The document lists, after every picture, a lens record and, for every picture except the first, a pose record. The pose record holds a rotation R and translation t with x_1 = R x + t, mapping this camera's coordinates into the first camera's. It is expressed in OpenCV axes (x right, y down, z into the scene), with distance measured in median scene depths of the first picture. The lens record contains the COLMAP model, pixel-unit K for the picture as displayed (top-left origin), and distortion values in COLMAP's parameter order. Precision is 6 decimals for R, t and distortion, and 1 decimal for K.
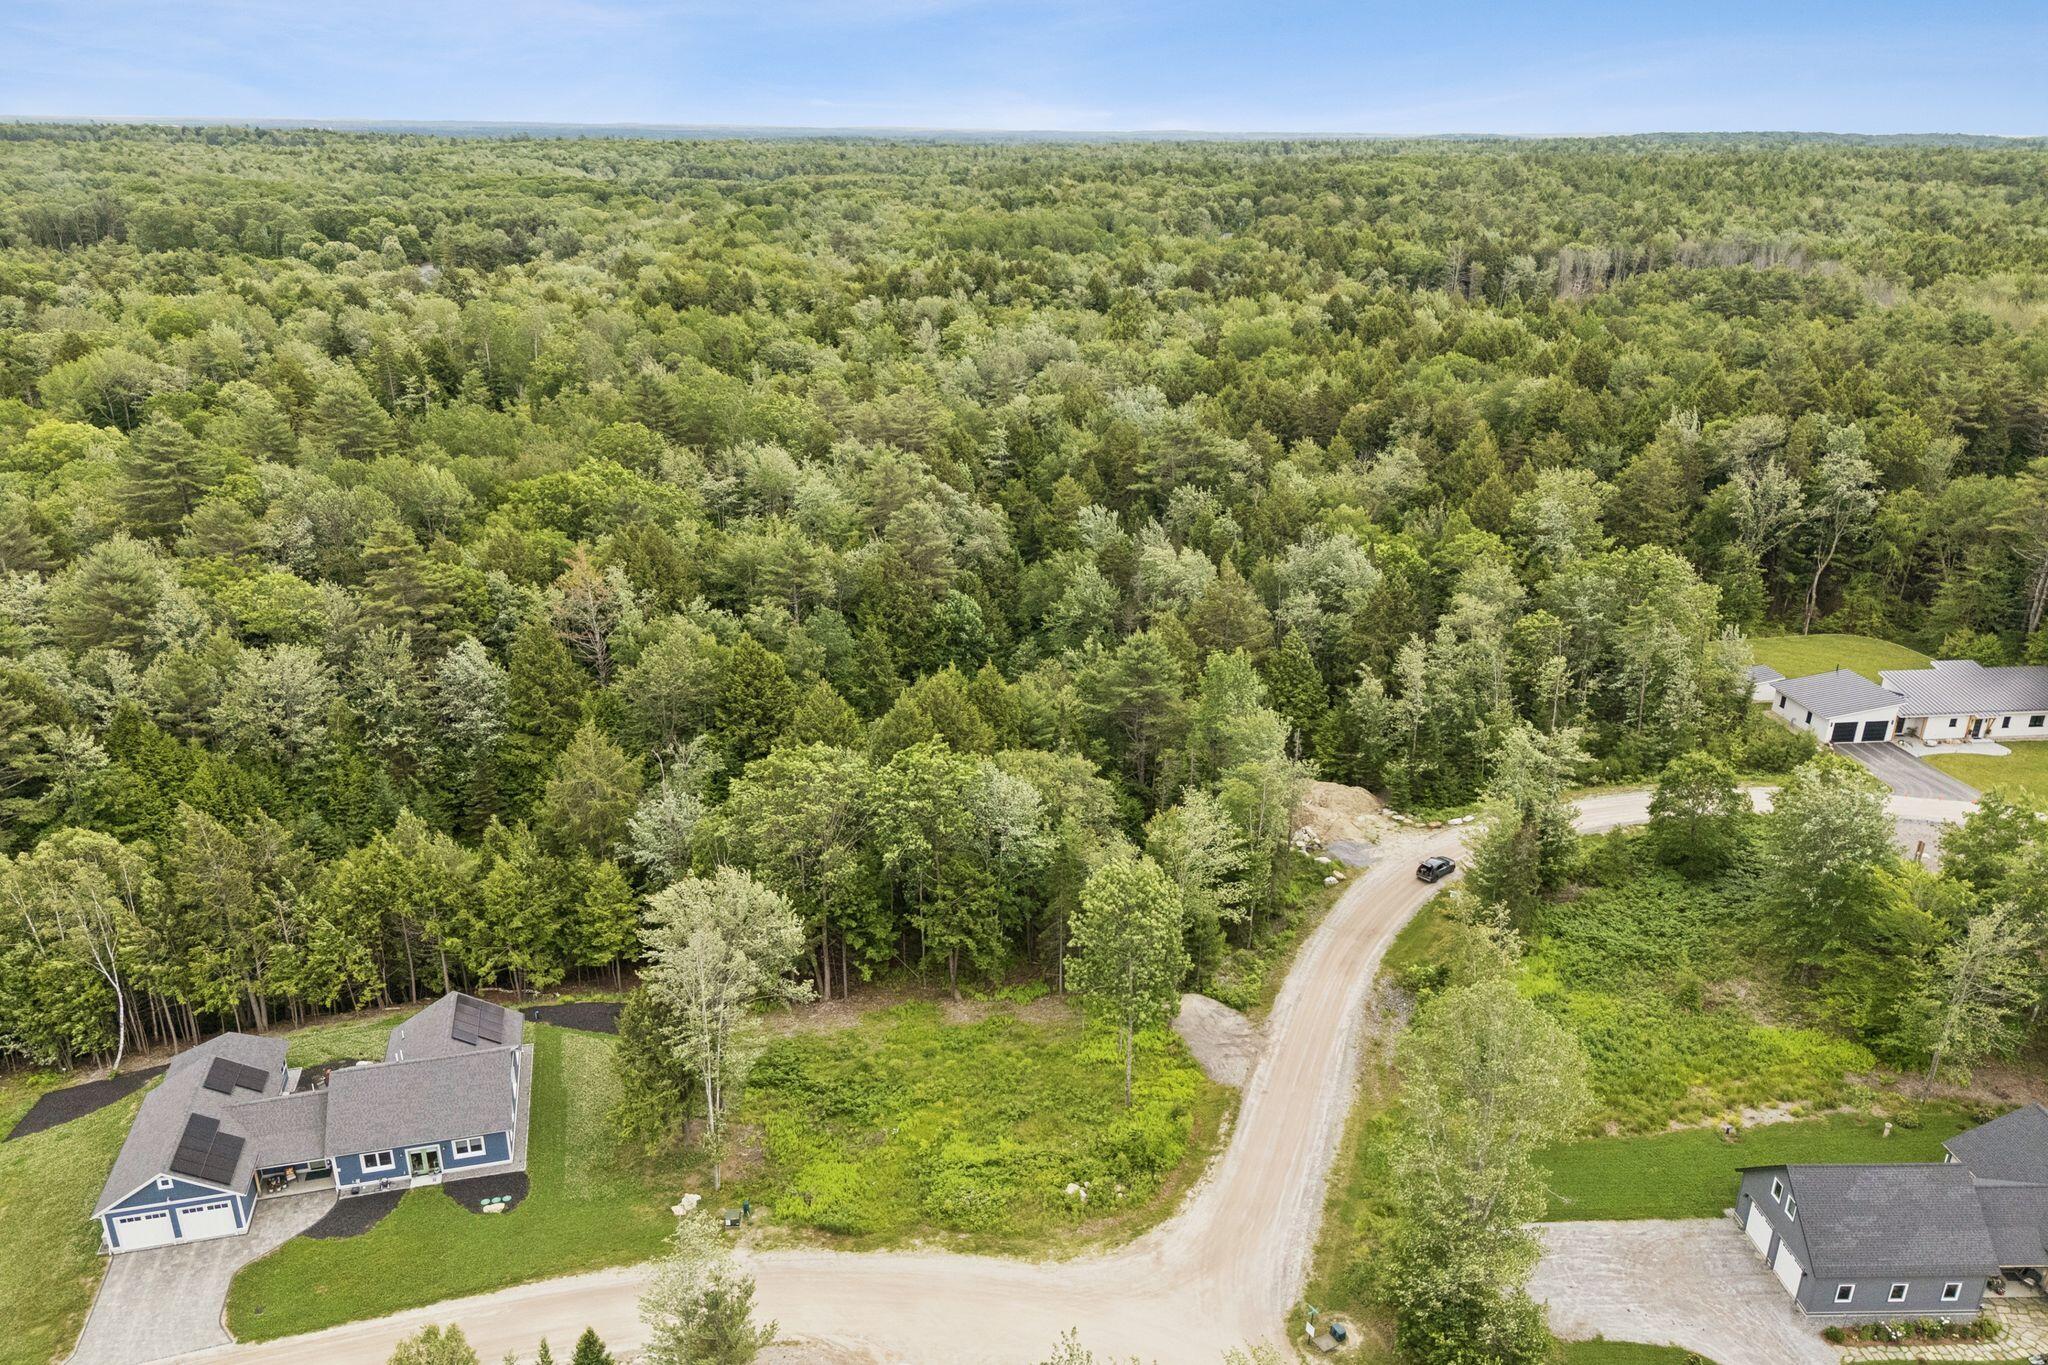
lens RADIAL K [[1503.2, 0, 1019.8], [0, 1503.2, 764.2], [0, 0, 1]] dist [0.077355, -0.065021]
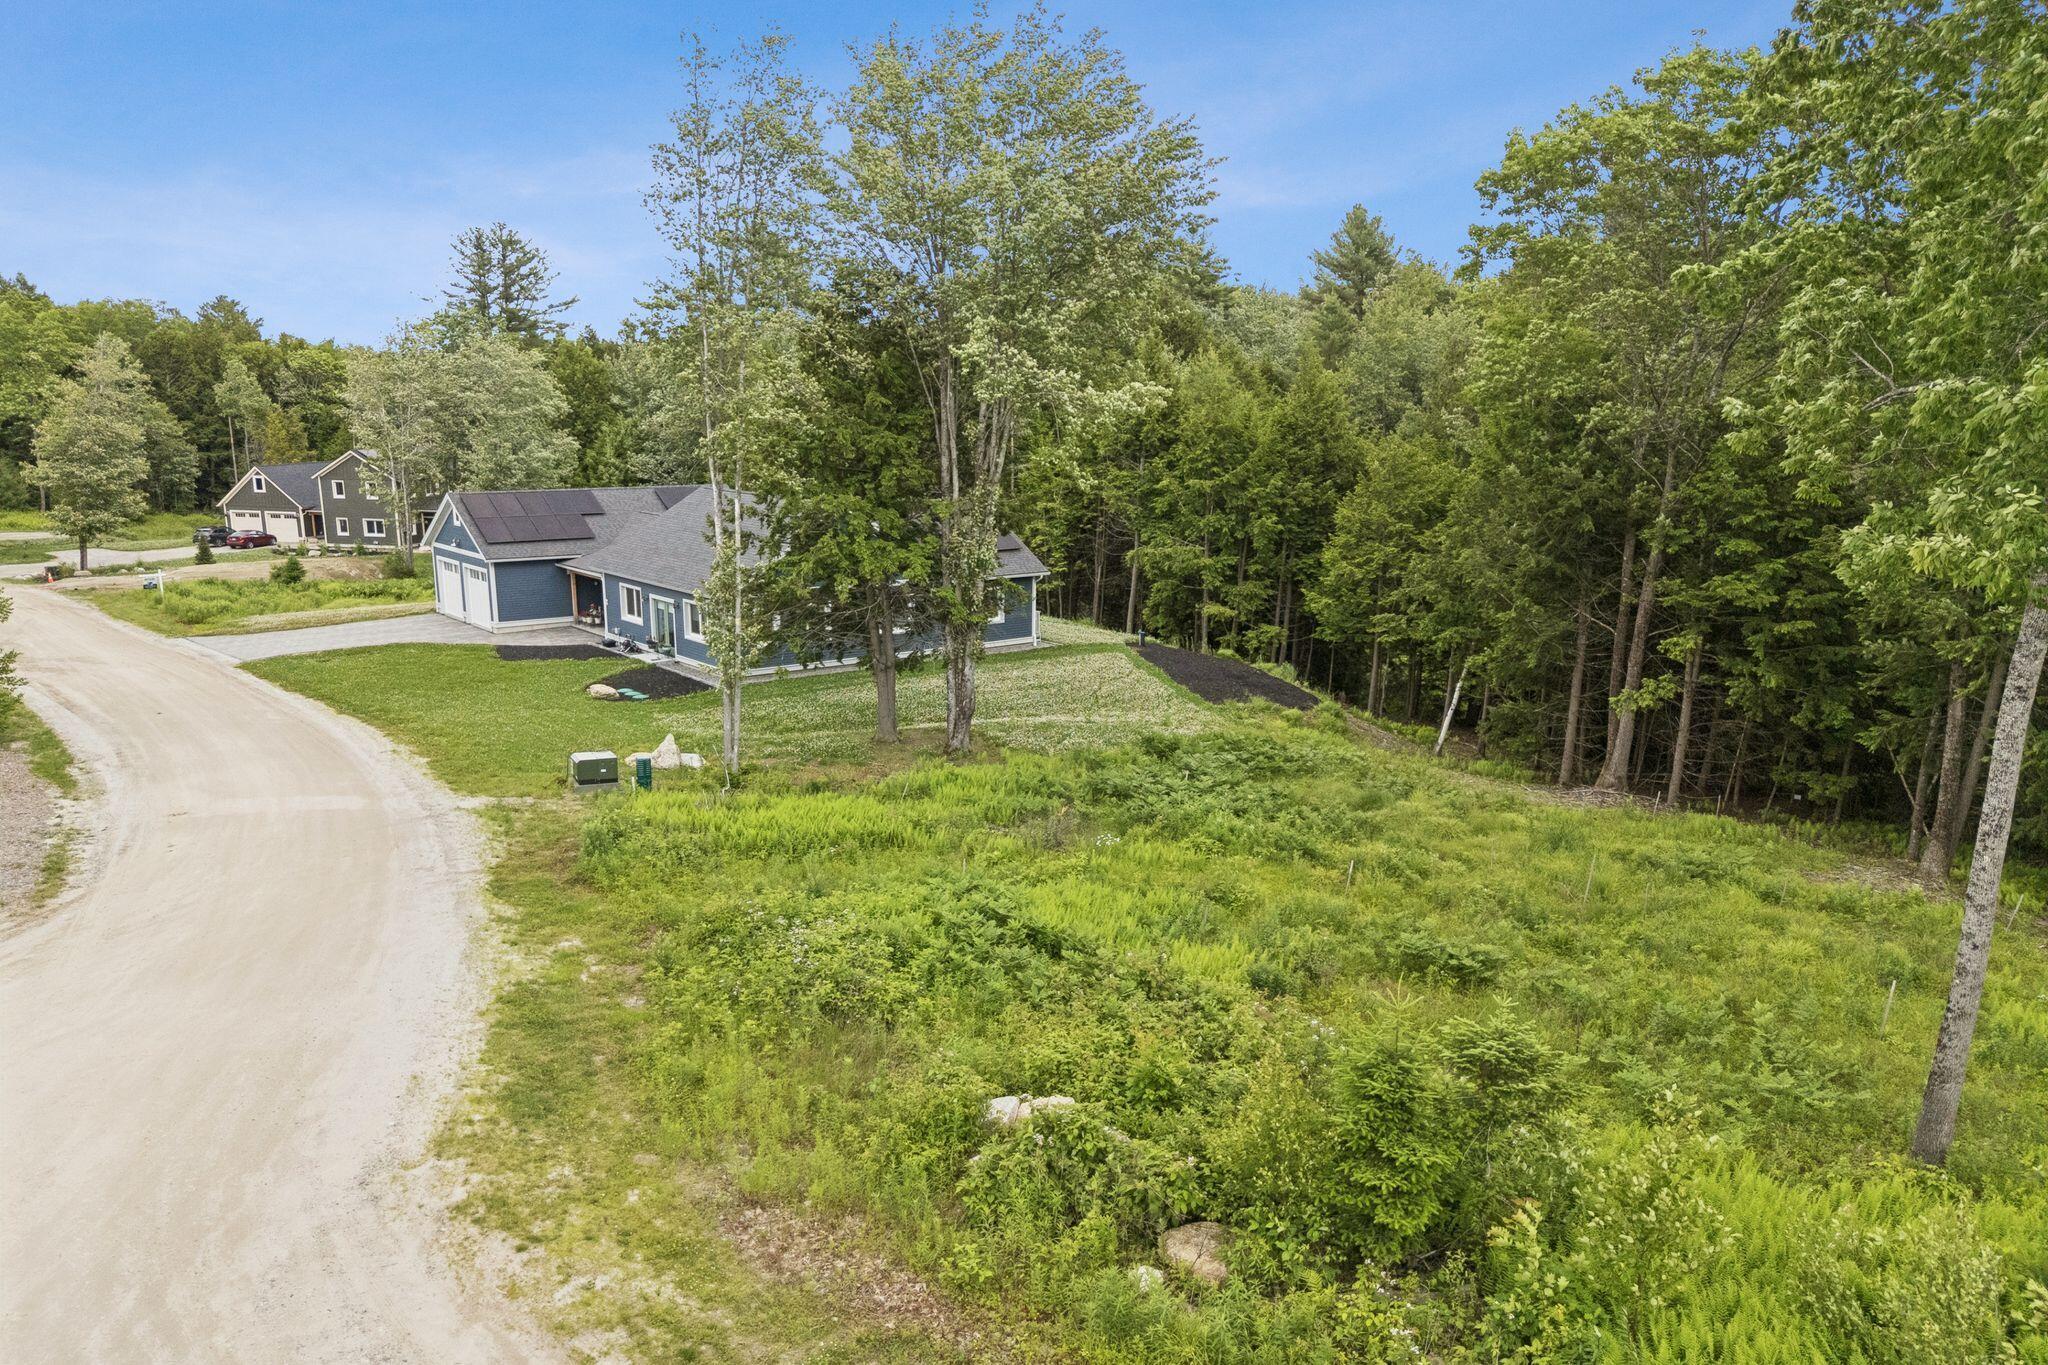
lens RADIAL K [[1503.2, 0, 1019.8], [0, 1503.2, 764.2], [0, 0, 1]] dist [0.077355, -0.065021]
pose [[0.395853, 0.217962, -0.892072, 0.155526], [-0.359330, 0.930733, 0.067956, 0.185101], [0.845093, 0.293648, 0.446753, 0.730396]]
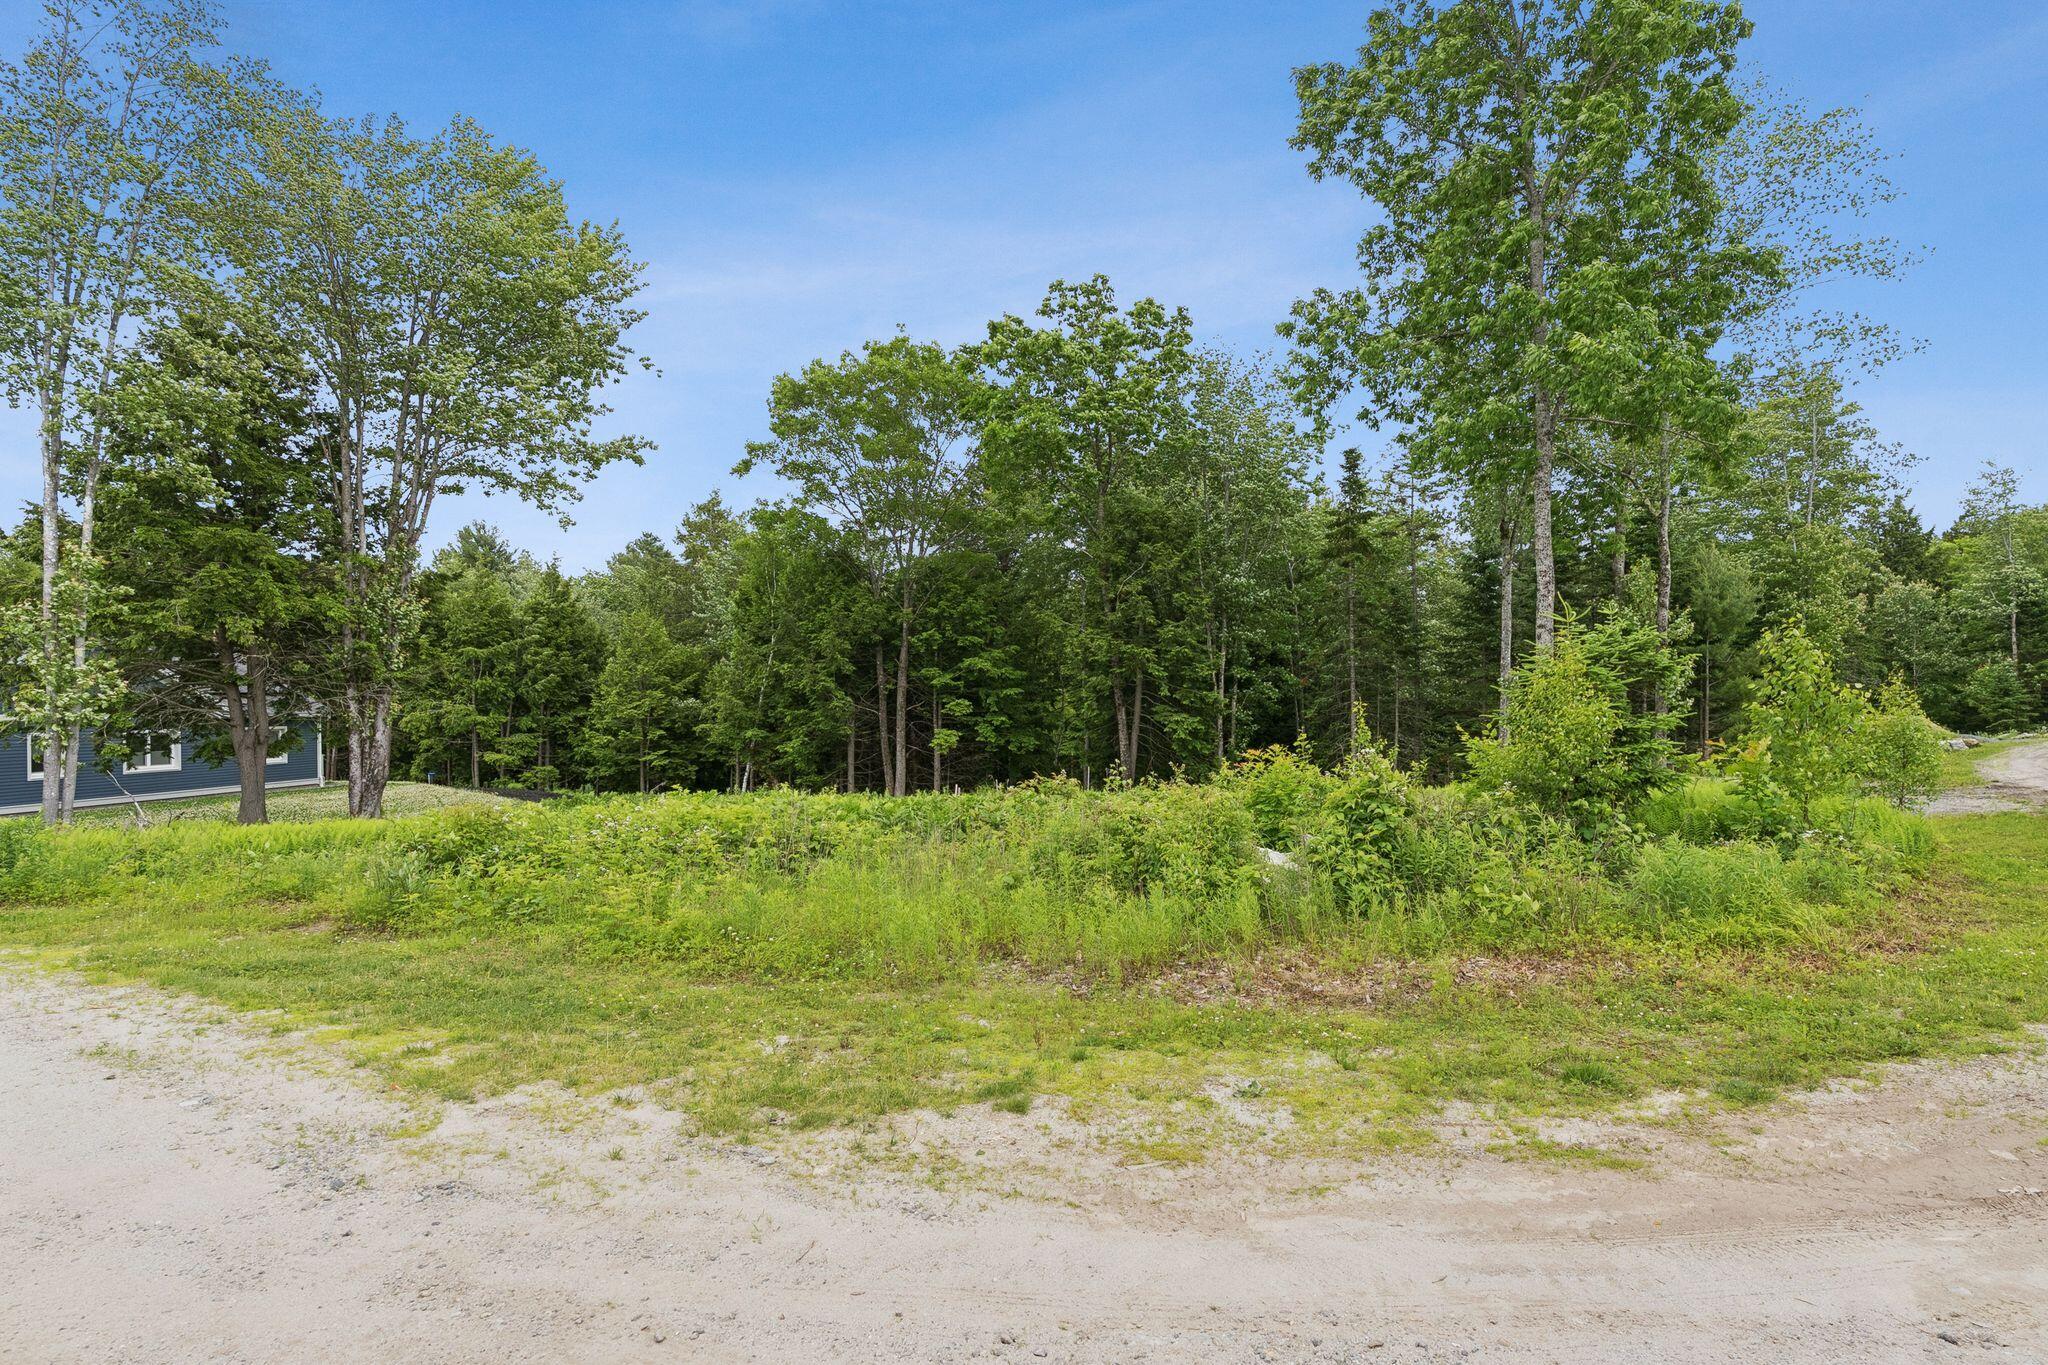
lens RADIAL K [[959.7, 0, 1063.4], [0, 959.7, 697.6], [0, 0, 1]] dist [-0.003660, -0.000154]
pose [[0.944841, -0.013989, -0.327229, 0.042894], [-0.116187, 0.919797, -0.374799, 0.247948], [0.306228, 0.392145, 0.867437, 0.729648]]
